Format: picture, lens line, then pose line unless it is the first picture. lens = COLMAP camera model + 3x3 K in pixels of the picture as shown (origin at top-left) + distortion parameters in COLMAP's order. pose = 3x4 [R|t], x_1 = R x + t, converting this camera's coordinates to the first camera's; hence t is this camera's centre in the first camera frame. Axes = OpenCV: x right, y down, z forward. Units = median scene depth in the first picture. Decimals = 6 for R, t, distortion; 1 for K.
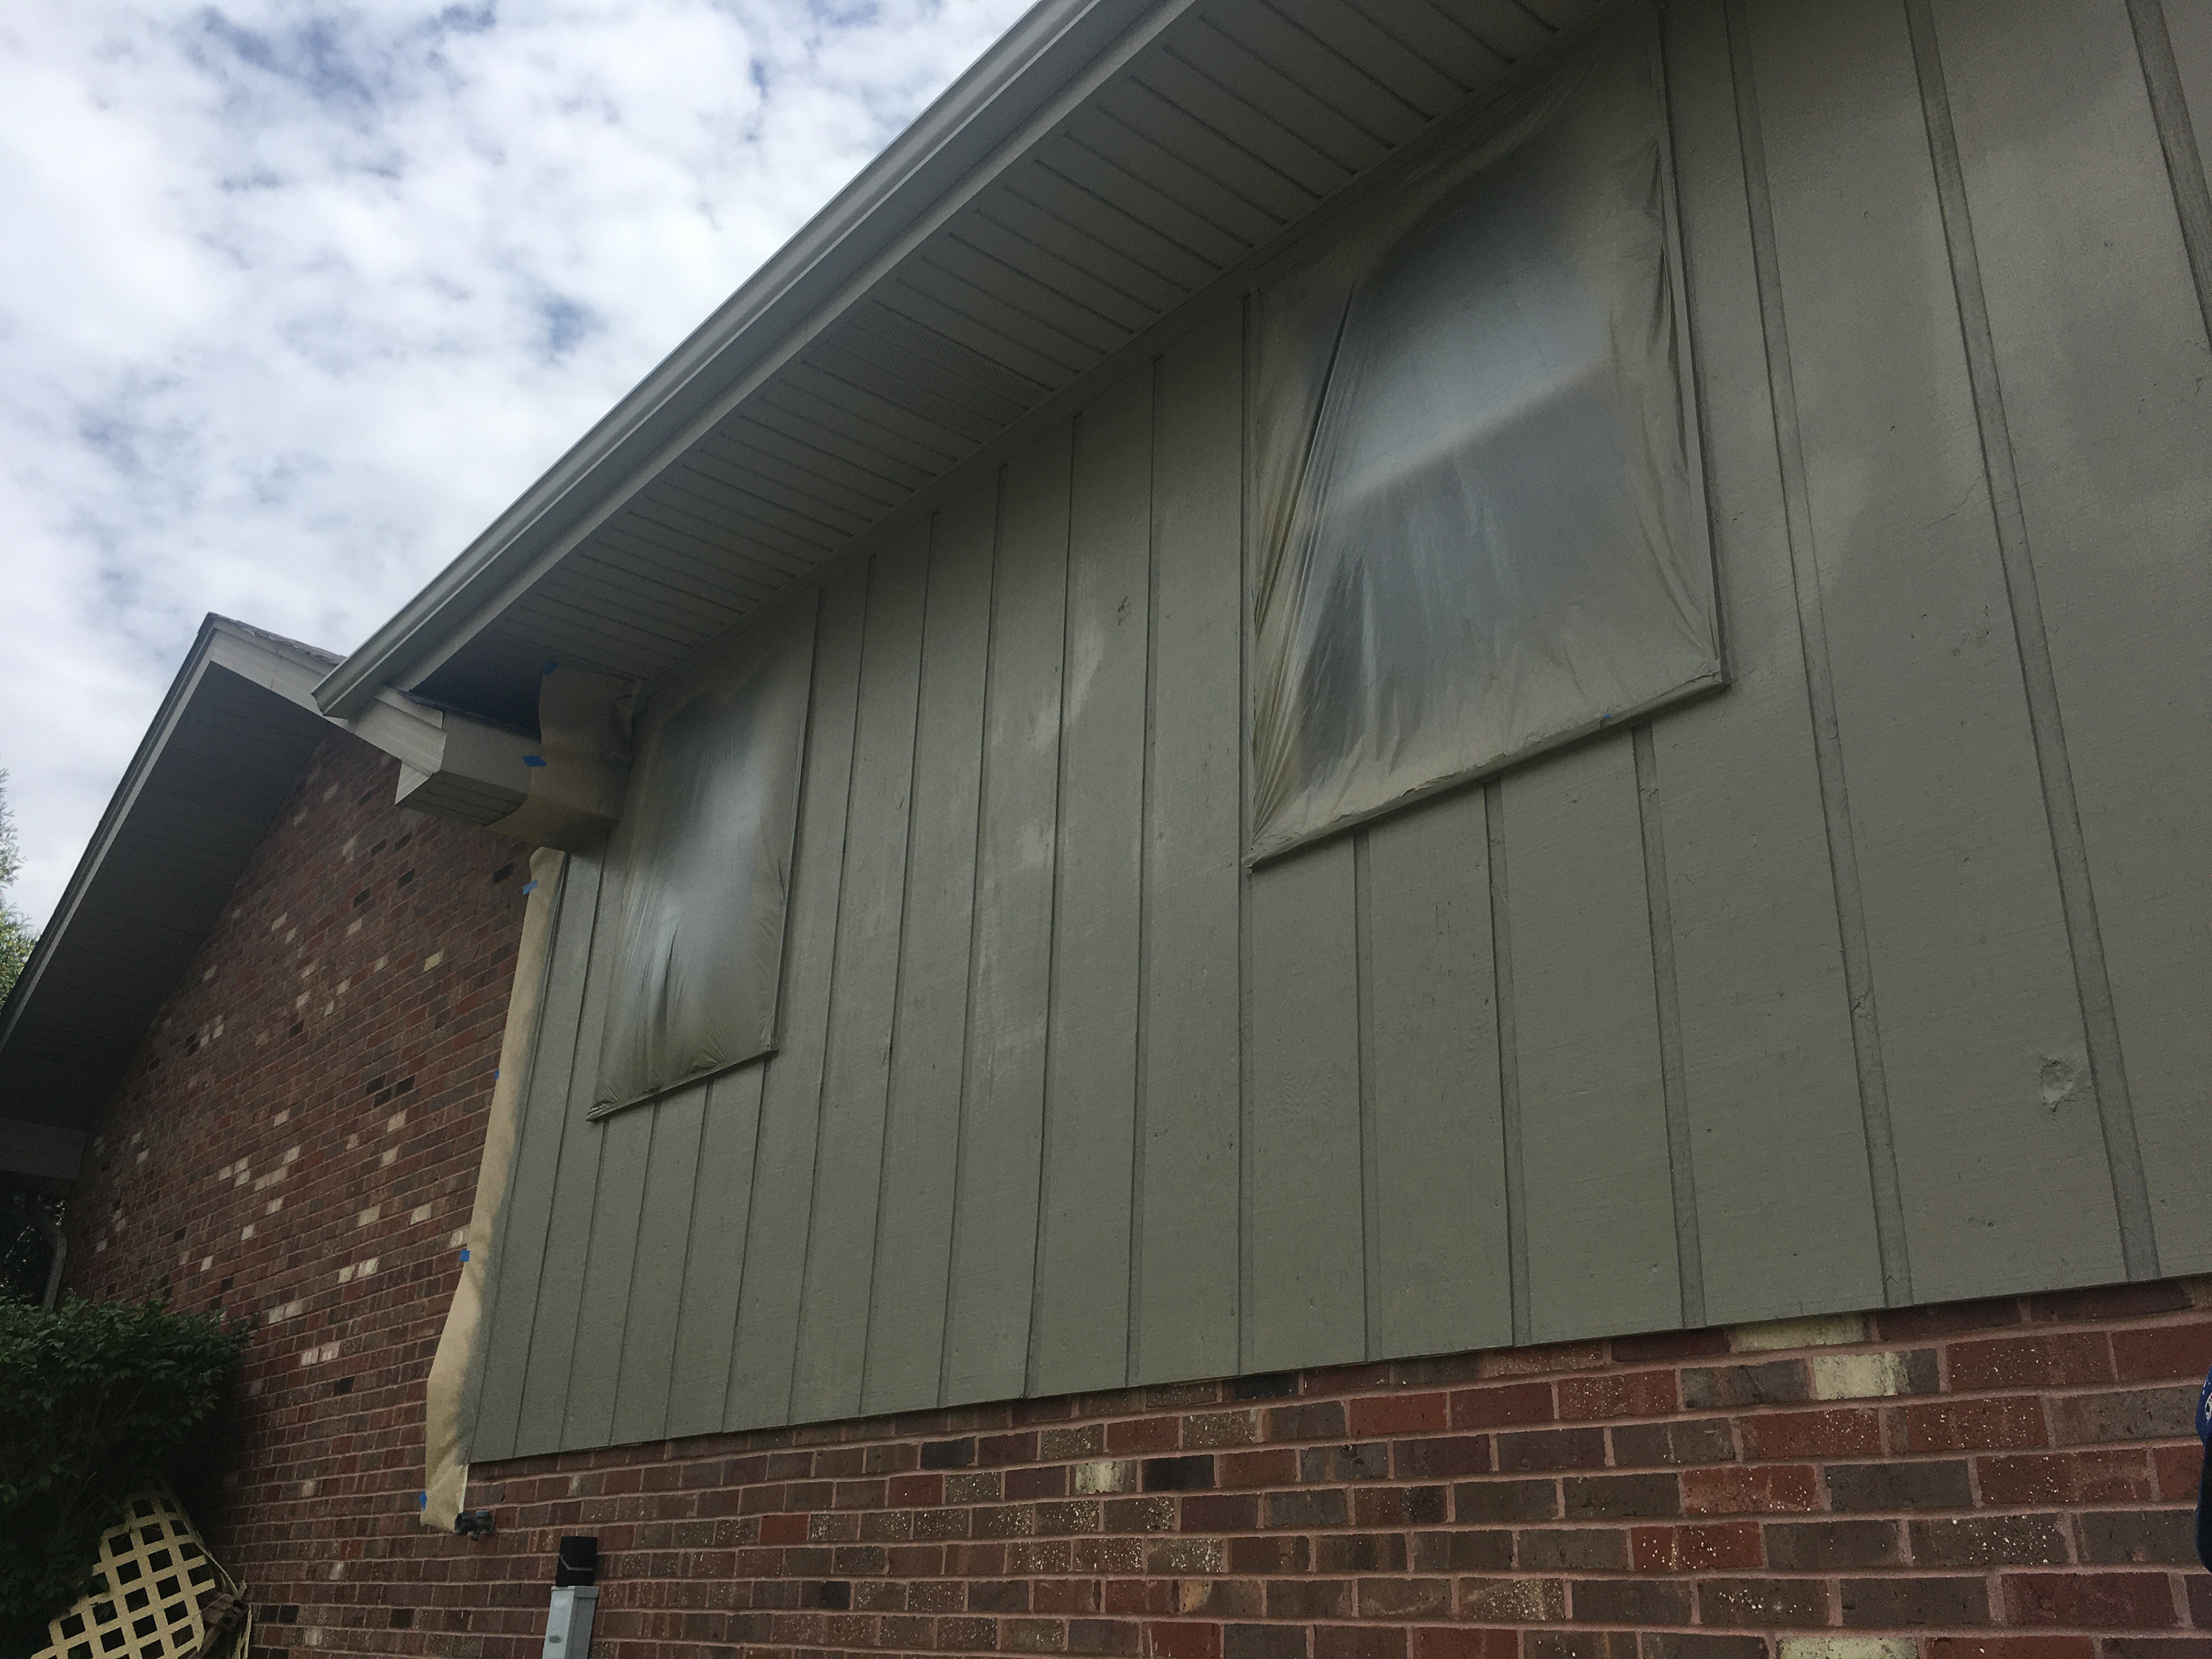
lens RADIAL K [[1894.8, 0, 1100.8], [0, 1894.8, 826.6], [0, 0, 1]] dist [0.092367, -0.137321]
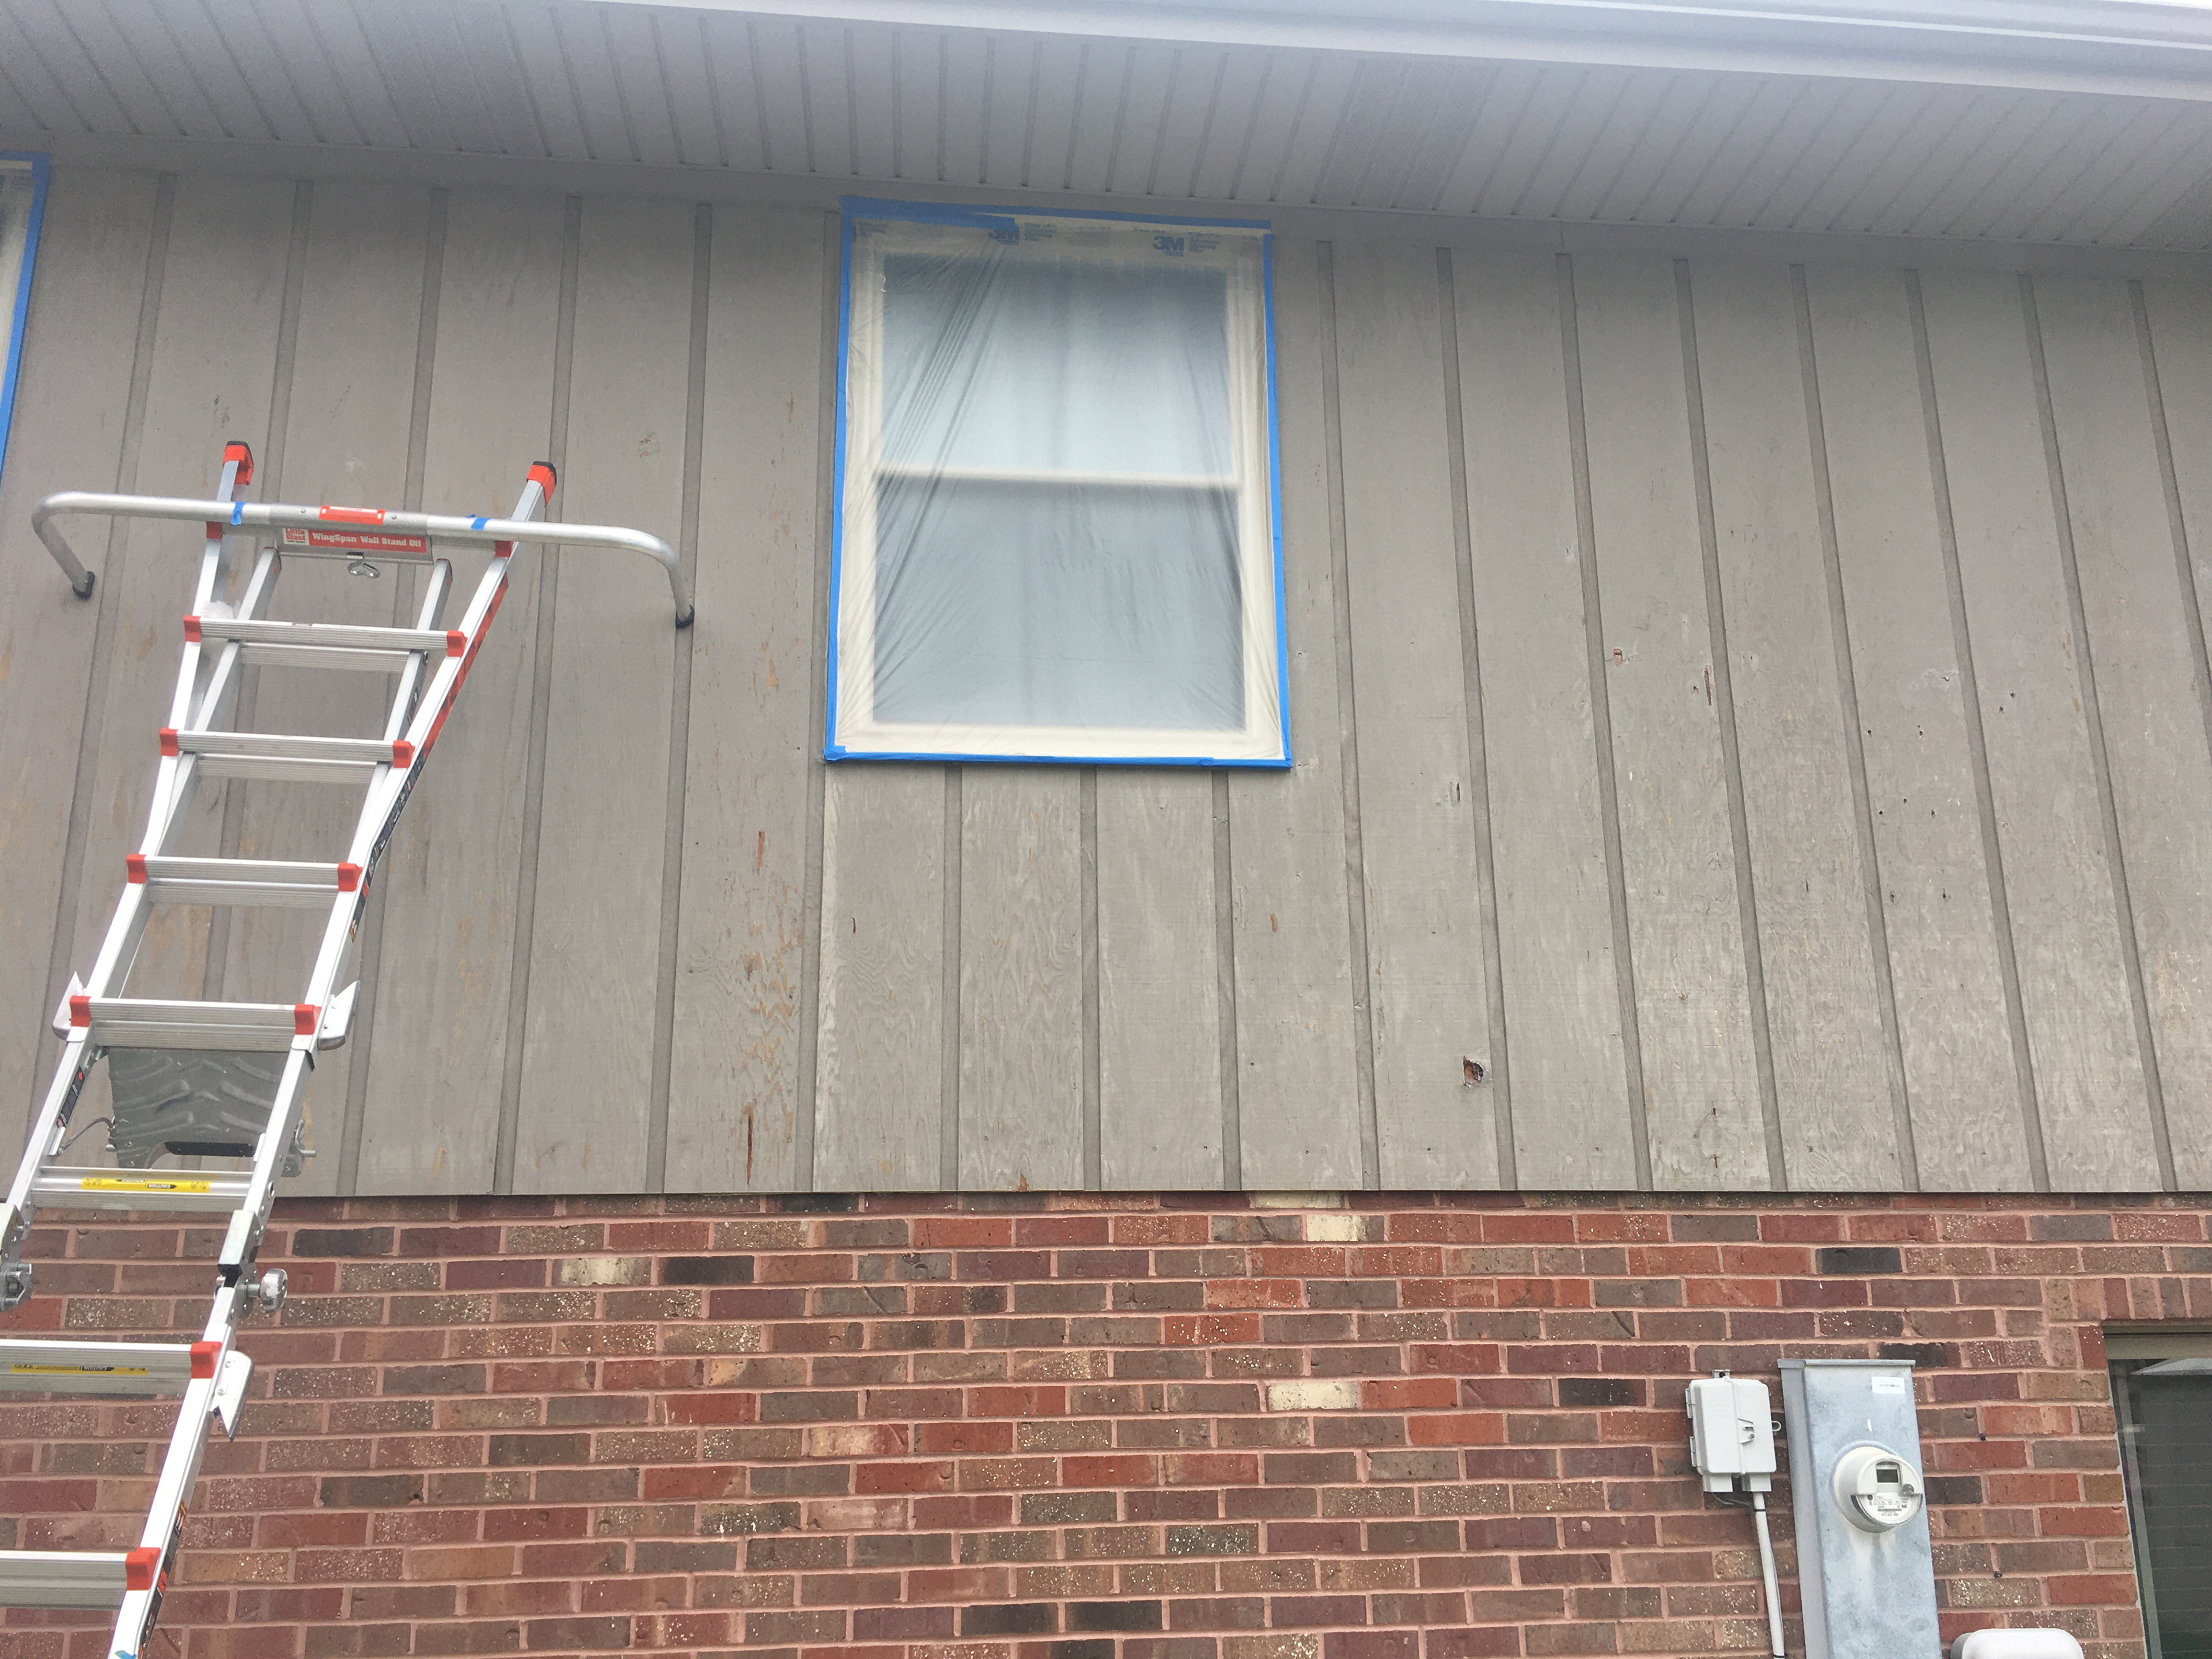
lens RADIAL K [[1894.8, 0, 1100.8], [0, 1894.8, 826.6], [0, 0, 1]] dist [0.092367, -0.137321]
pose [[0.552122, 0.184048, 0.813196, -0.838212], [-0.298323, 0.954370, -0.013452, 0.029061], [-0.778566, -0.235168, 0.581834, 0.216053]]
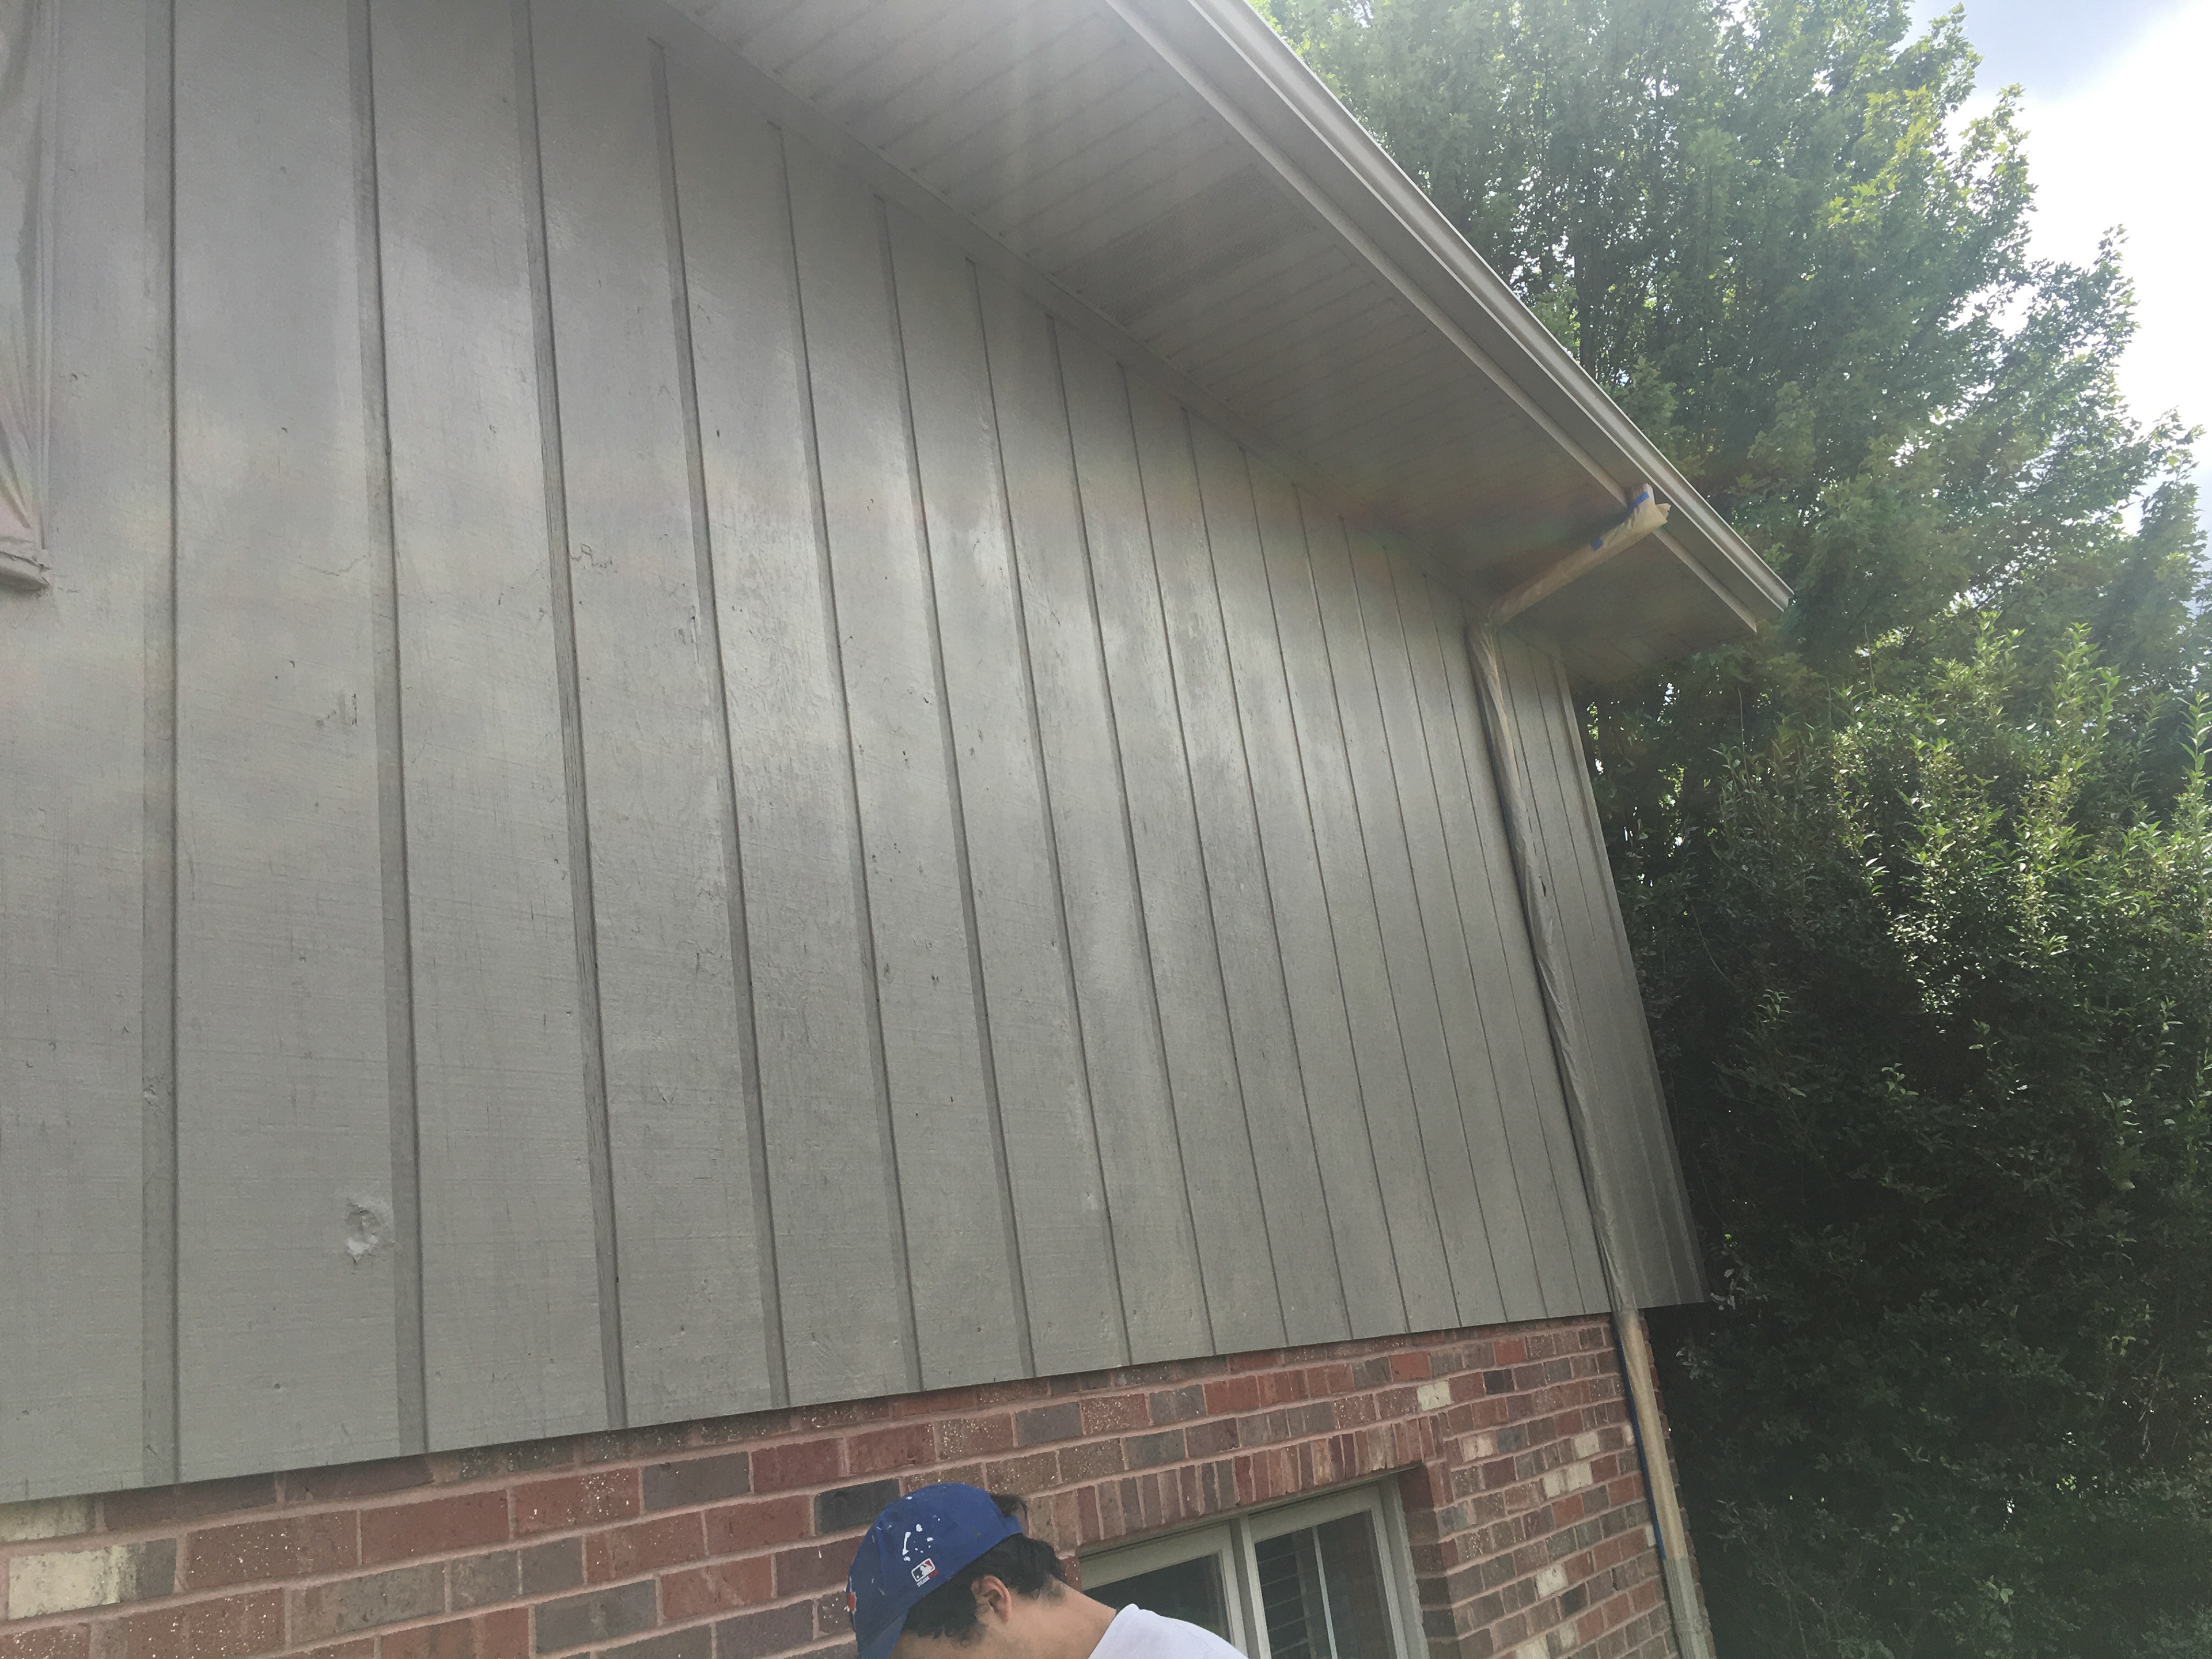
lens RADIAL K [[1894.8, 0, 1100.8], [0, 1894.8, 826.6], [0, 0, 1]] dist [0.092367, -0.137321]
pose [[-0.289326, 0.287661, 0.912985, -0.364864], [-0.248636, 0.898457, -0.361876, 0.146247], [-0.924376, -0.331702, -0.188424, 0.655854]]
